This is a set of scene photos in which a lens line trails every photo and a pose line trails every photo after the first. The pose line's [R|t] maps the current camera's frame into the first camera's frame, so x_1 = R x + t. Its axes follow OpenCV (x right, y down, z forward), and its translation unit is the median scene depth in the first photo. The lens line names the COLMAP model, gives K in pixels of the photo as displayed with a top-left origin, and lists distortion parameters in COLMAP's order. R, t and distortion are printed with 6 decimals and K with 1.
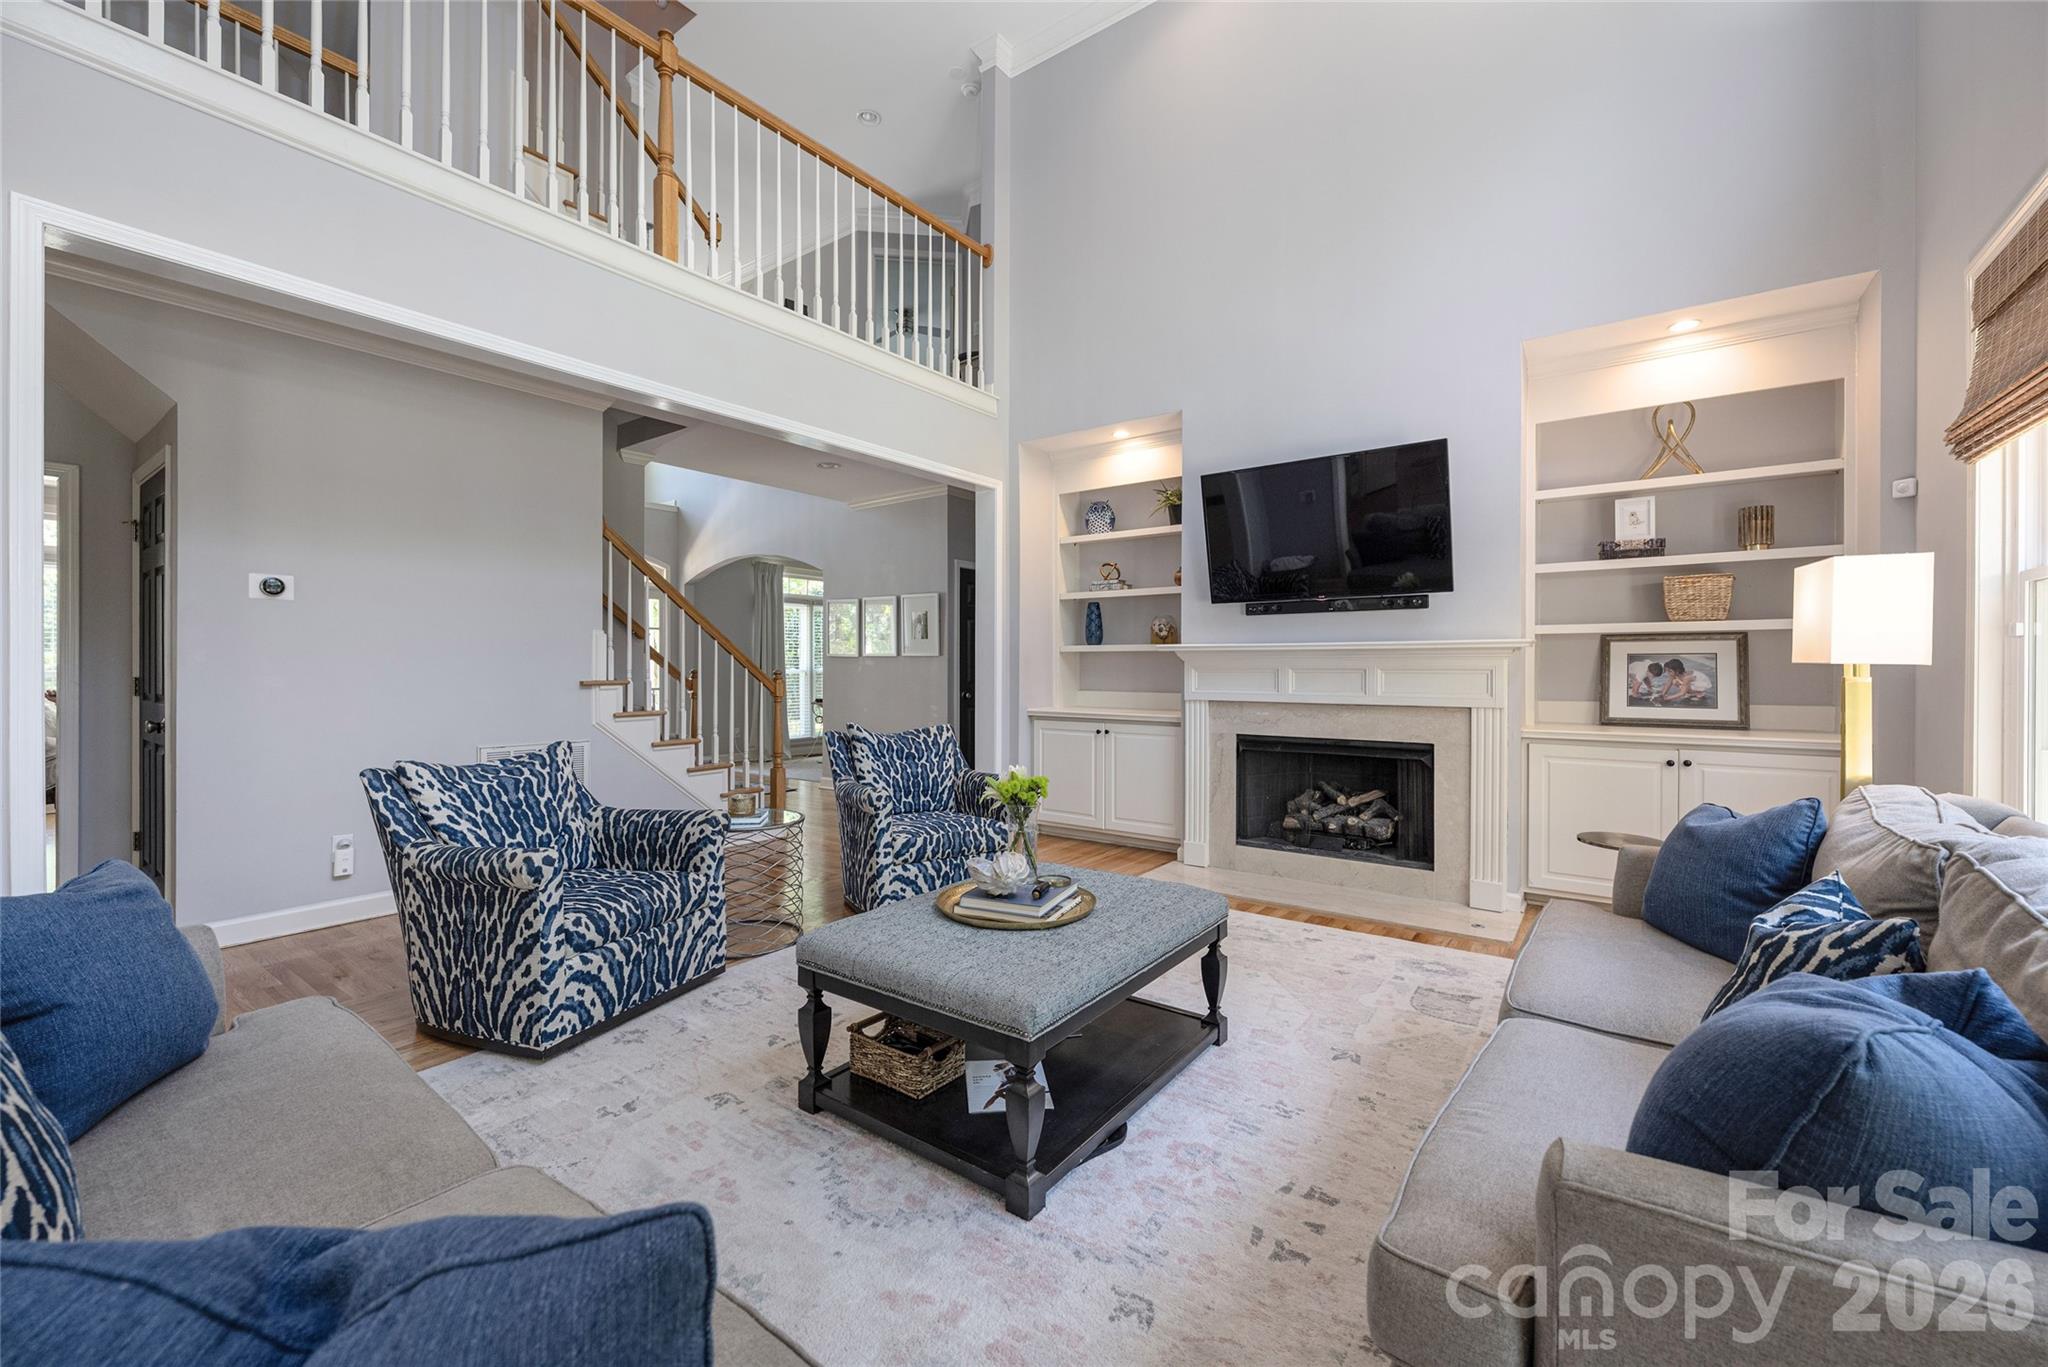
lens RADIAL K [[821.5, 0, 1026.3], [0, 821.5, 667.6], [0, 0, 1]] dist [-0.008026, 0.000438]
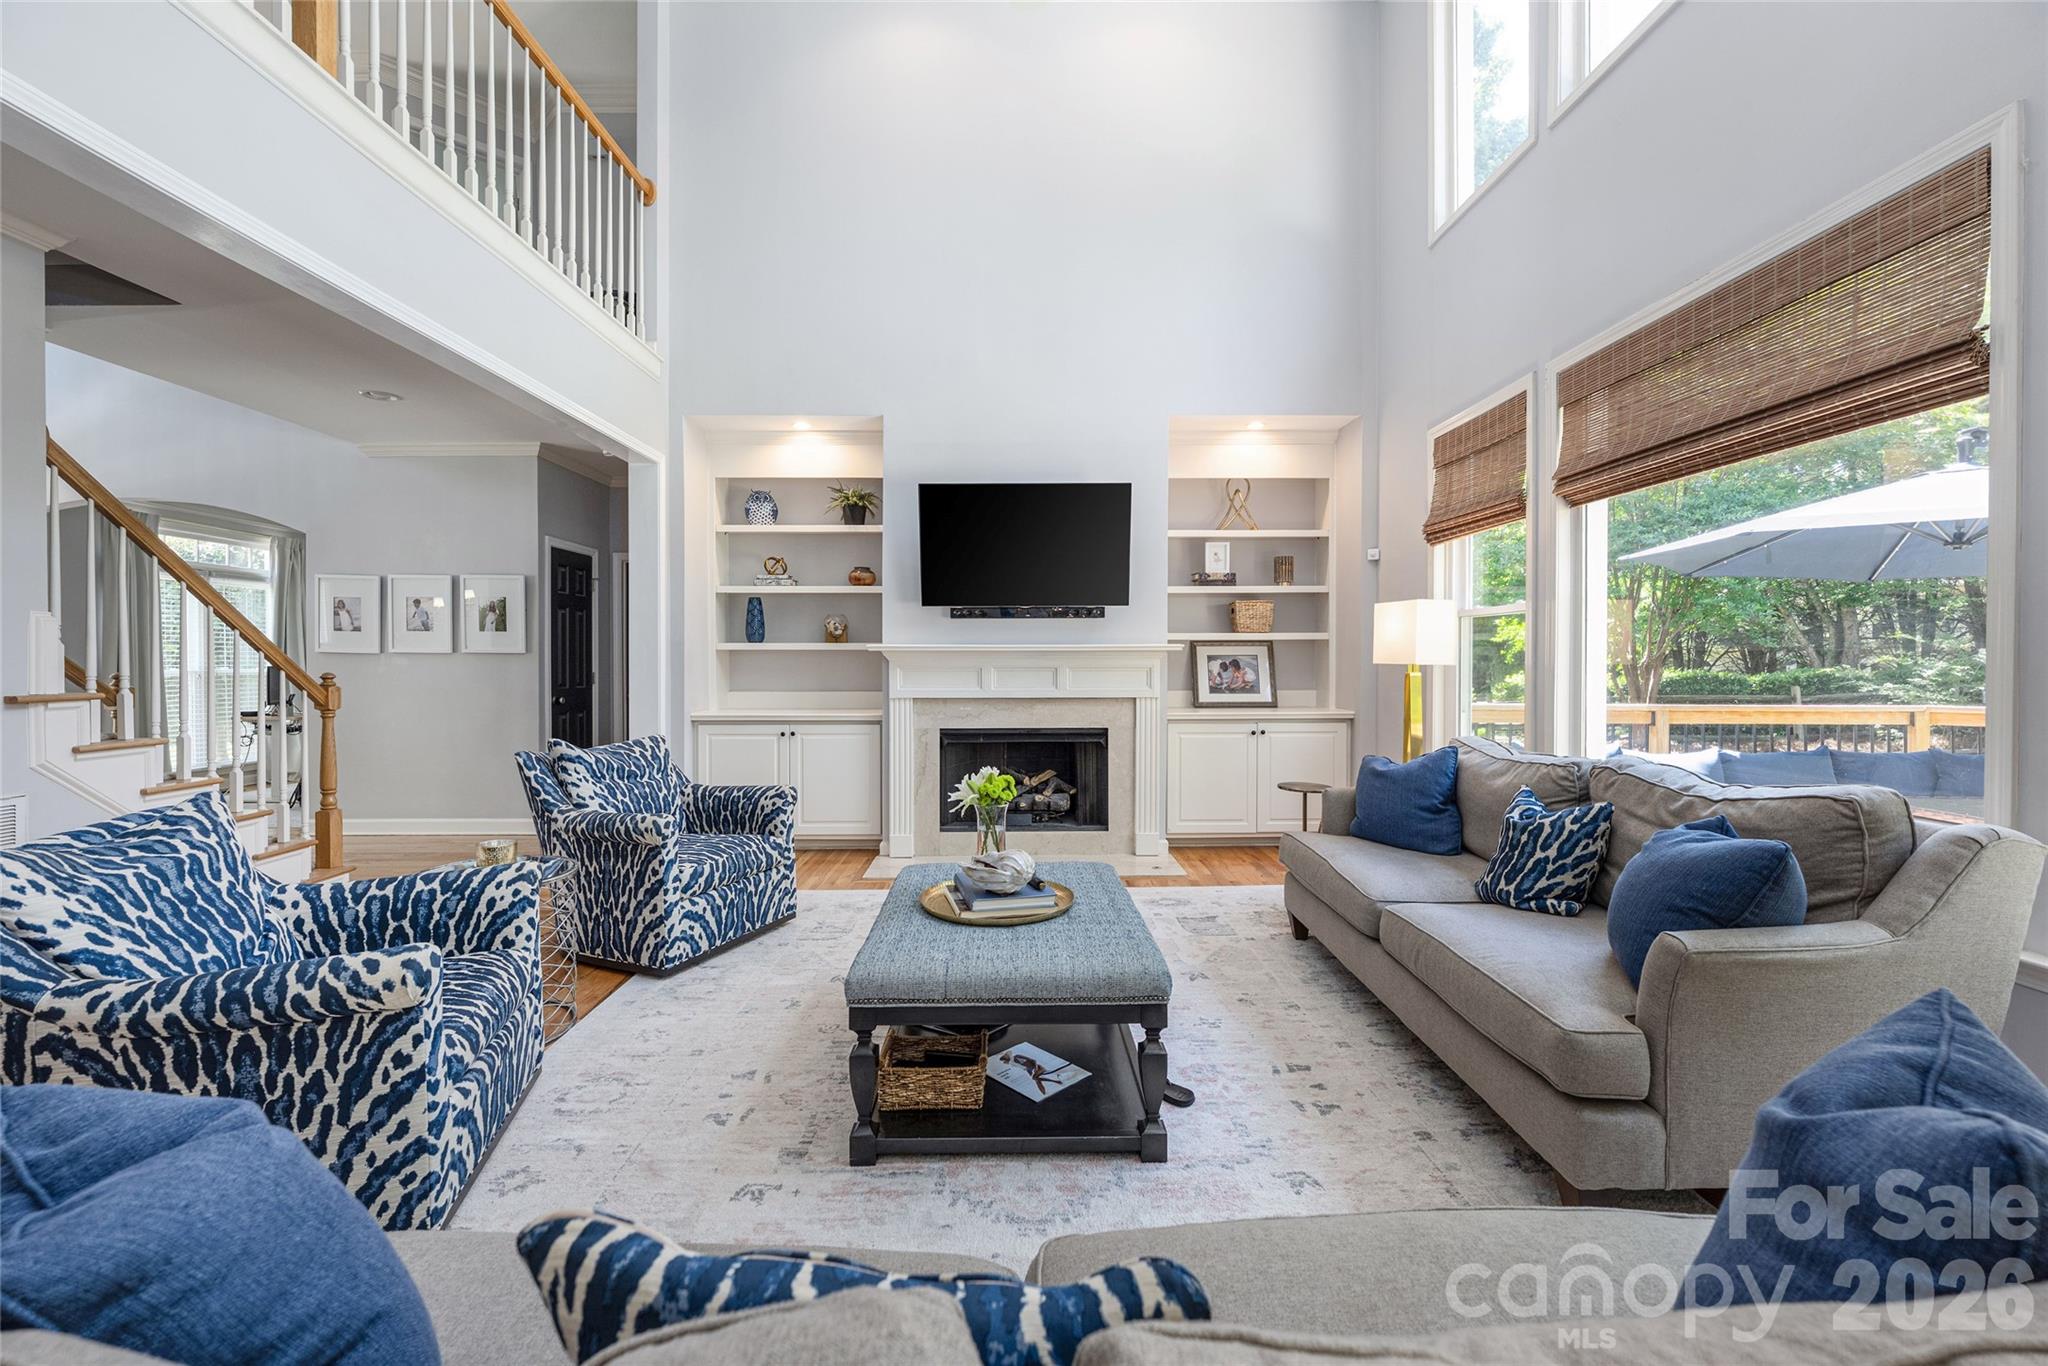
lens RADIAL K [[821.5, 0, 1023.8], [0, 821.5, 670.8], [0, 0, 1]] dist [-0.008026, 0.000438]
pose [[0.796878, -0.009054, 0.604073, -0.384681], [0.003133, 0.999936, 0.010854, -0.007439], [-0.604133, -0.006757, 0.796855, 0.102032]]
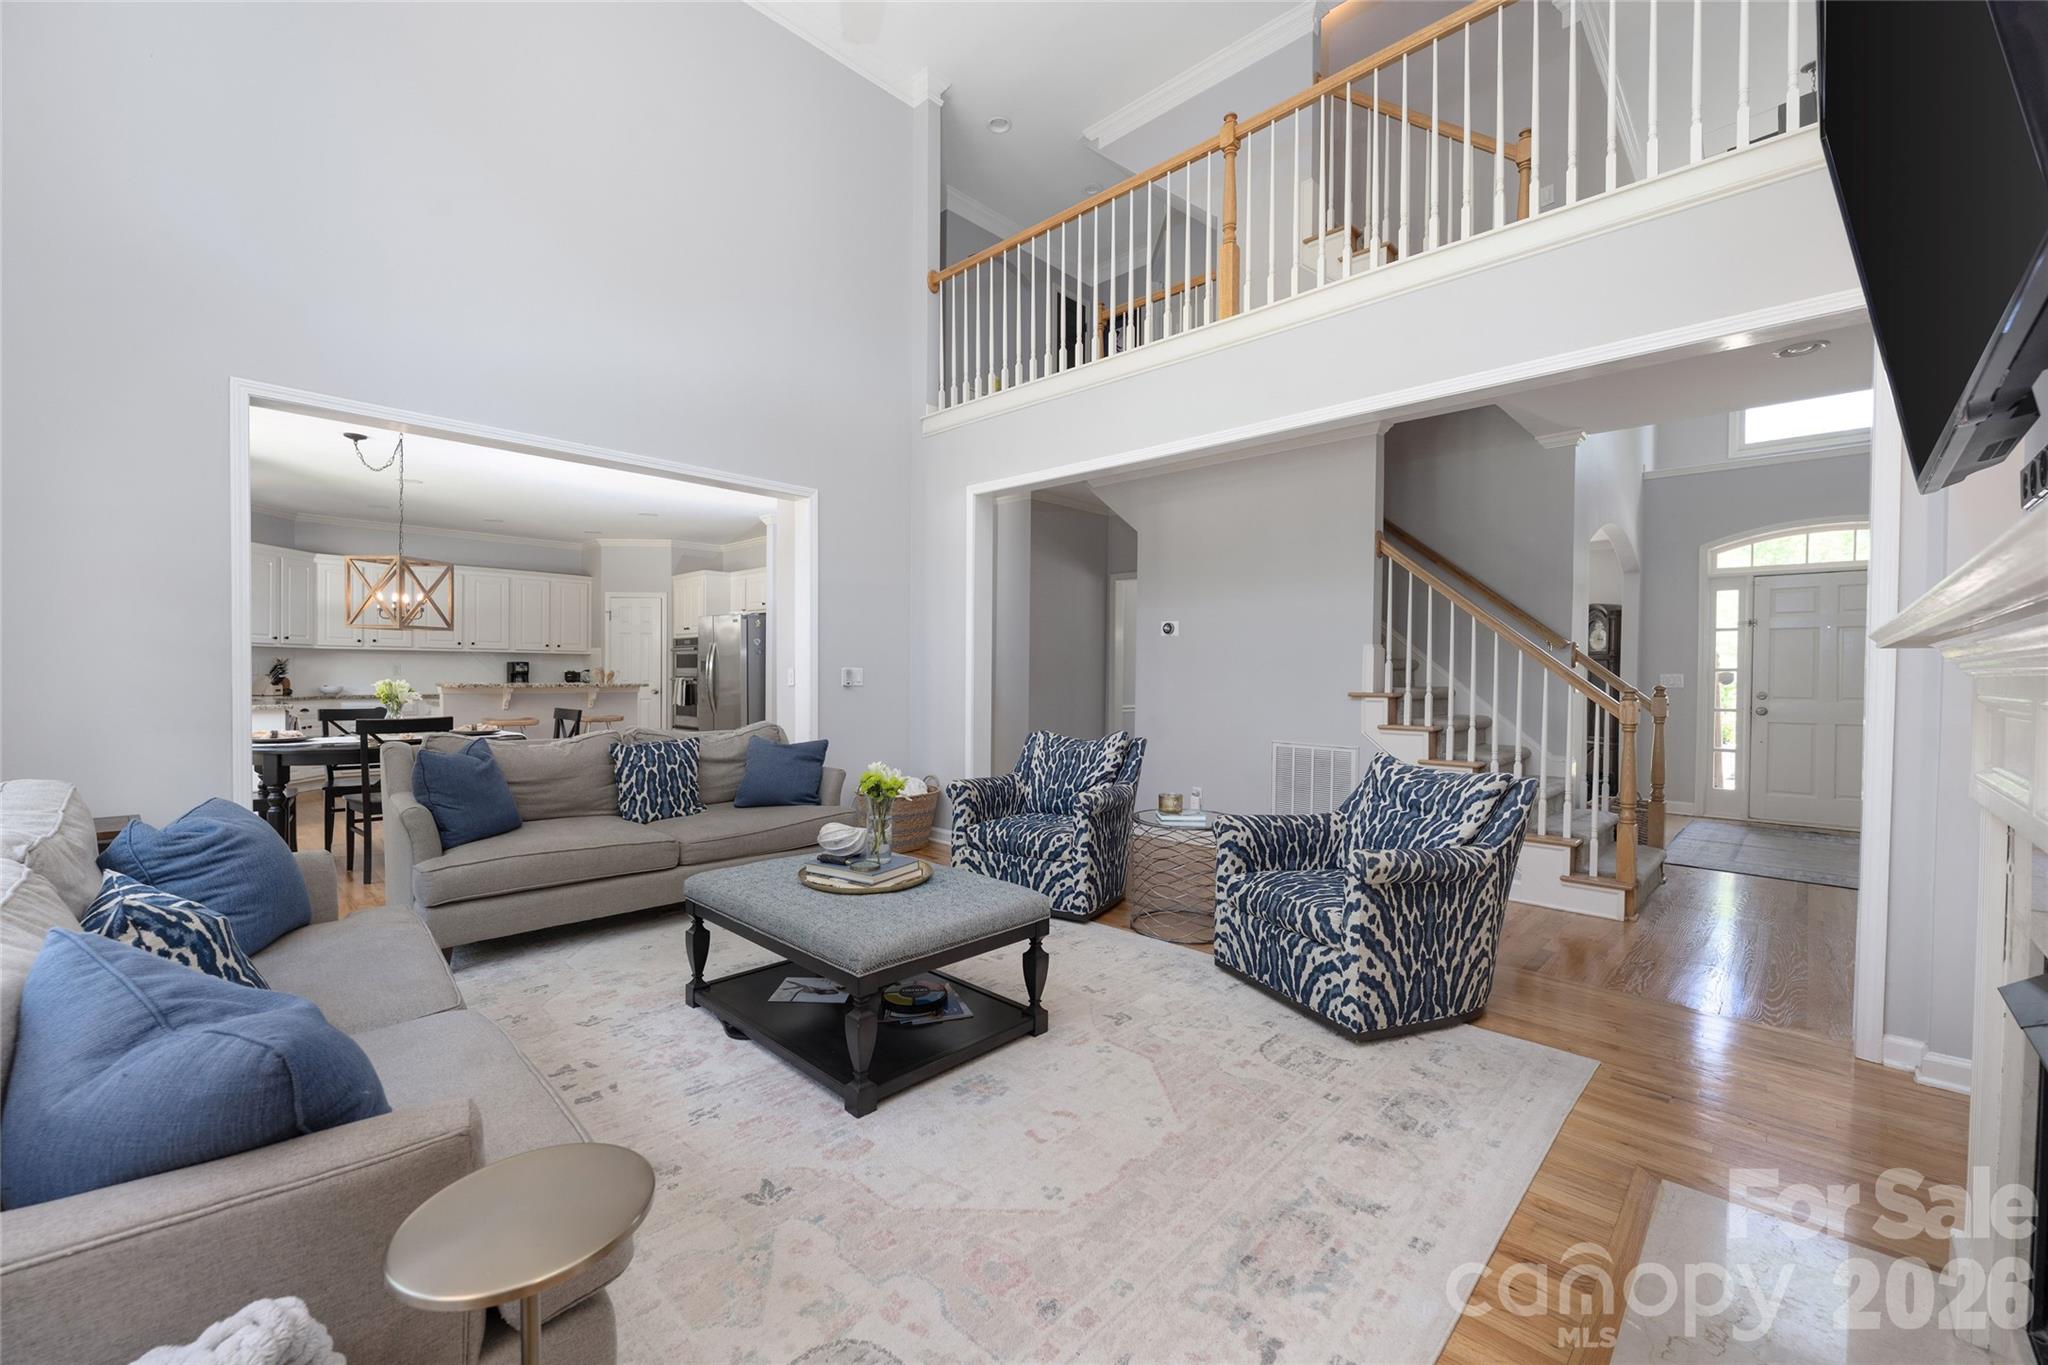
lens RADIAL K [[821.5, 0, 1021.2], [0, 821.5, 675.6], [0, 0, 1]] dist [-0.008026, 0.000438]
pose [[-0.131505, 0.003119, -0.991311, 0.732837], [-0.012278, 0.999913, 0.004775, -0.007781], [0.991239, 0.012799, -0.131455, 0.876918]]
